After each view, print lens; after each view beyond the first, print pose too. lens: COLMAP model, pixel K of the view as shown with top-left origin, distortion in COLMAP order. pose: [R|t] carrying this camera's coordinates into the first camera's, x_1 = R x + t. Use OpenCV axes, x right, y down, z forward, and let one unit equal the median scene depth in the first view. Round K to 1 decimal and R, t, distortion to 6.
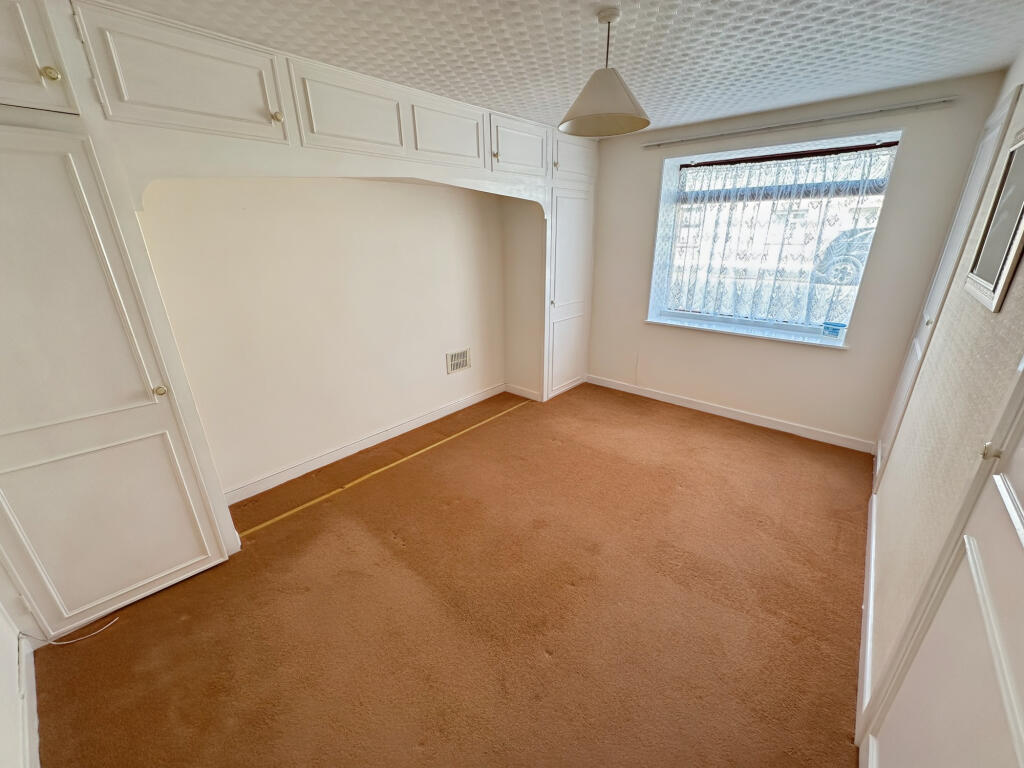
lens RADIAL K [[407.0, 0, 516.2], [0, 407.0, 382.5], [0, 0, 1]] dist [-0.001910, -0.000235]
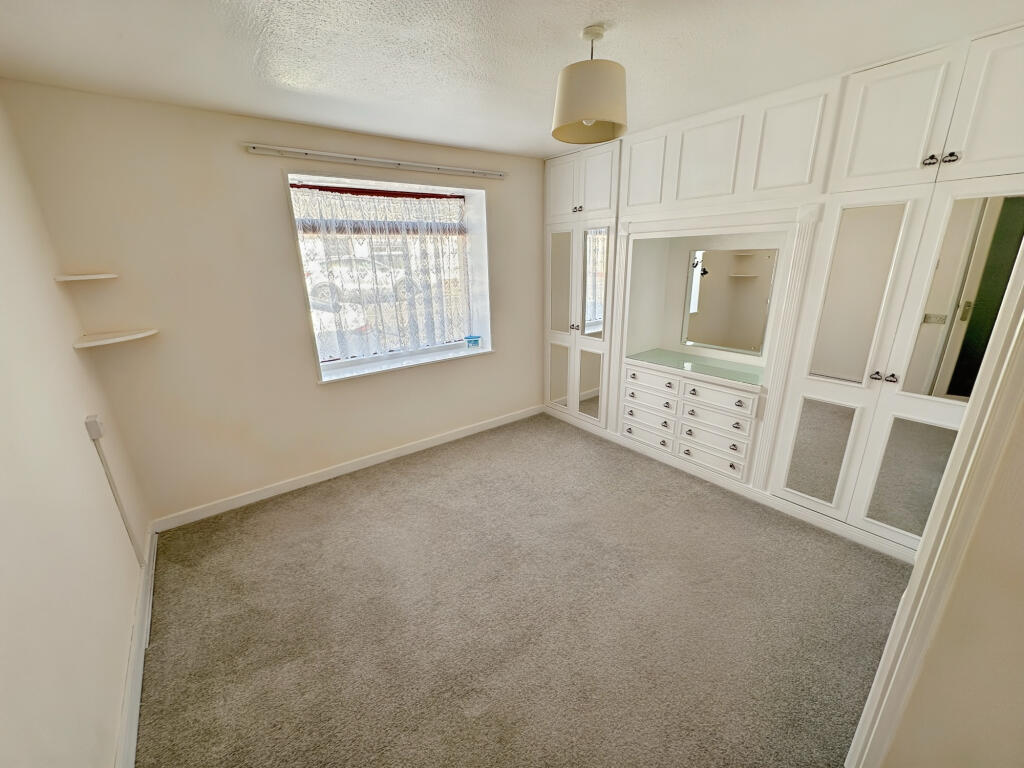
lens RADIAL K [[407.0, 0, 511.7], [0, 407.0, 387.0], [0, 0, 1]] dist [-0.001910, -0.000235]
pose [[0.229912, -0.289946, 0.929017, -0.375615], [0.364779, 0.910671, 0.193946, -0.201016], [-0.902262, 0.294295, 0.315140, 0.552650]]
